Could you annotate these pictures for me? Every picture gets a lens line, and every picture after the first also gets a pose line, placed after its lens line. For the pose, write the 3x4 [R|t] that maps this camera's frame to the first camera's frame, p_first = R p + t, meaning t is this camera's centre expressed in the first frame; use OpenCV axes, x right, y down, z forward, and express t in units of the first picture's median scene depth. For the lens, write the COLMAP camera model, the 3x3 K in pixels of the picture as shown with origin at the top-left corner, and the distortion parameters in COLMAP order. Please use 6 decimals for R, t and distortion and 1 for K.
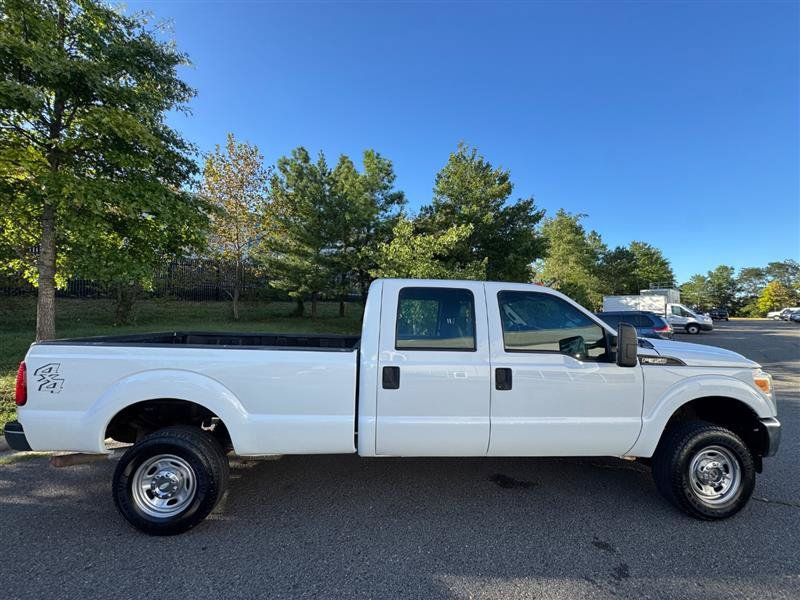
lens RADIAL K [[322.4, 0, 400.0], [0, 322.4, 300.0], [0, 0, 1]] dist [-0.007266, 0.000187]
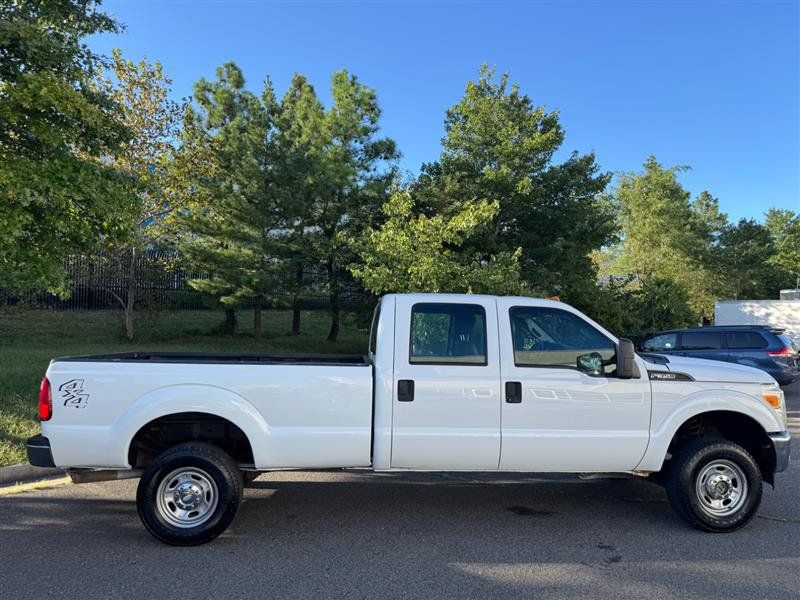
lens RADIAL K [[572.7, 0, 400.0], [0, 572.7, 300.0], [0, 0, 1]] dist [0.059384, -0.083535]
pose [[0.999416, 0.000379, 0.034180, -0.030911], [-0.000090, 0.999964, -0.008459, -0.010802], [-0.034182, 0.008451, 0.999380, -0.240284]]
